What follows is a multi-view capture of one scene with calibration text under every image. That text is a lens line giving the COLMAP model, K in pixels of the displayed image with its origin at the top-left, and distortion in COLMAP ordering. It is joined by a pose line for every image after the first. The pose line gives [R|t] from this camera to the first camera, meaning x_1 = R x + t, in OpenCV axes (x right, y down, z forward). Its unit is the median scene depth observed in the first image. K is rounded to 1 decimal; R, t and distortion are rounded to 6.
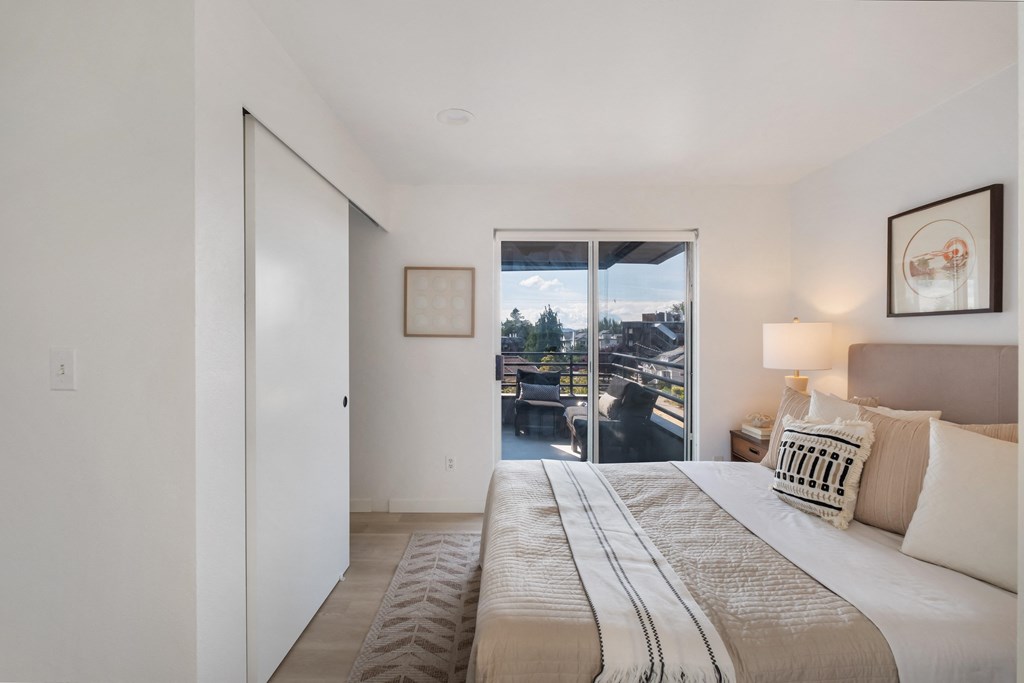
lens RADIAL K [[445.8, 0, 508.8], [0, 445.8, 338.9], [0, 0, 1]] dist [-0.003510, -0.000238]
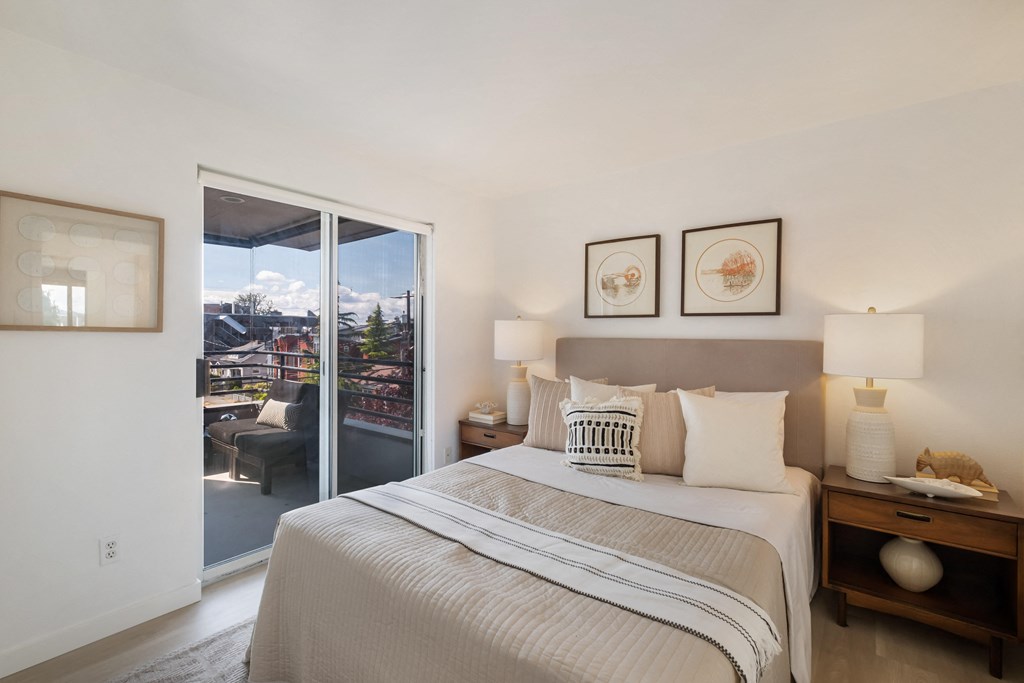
lens RADIAL K [[449.5, 0, 510.9], [0, 449.5, 336.7], [0, 0, 1]] dist [0.000554, -0.000148]
pose [[0.632077, -0.005091, 0.774889, -0.423863], [-0.001107, 0.999971, 0.007473, -0.002927], [-0.774905, -0.005582, 0.632053, 0.388483]]
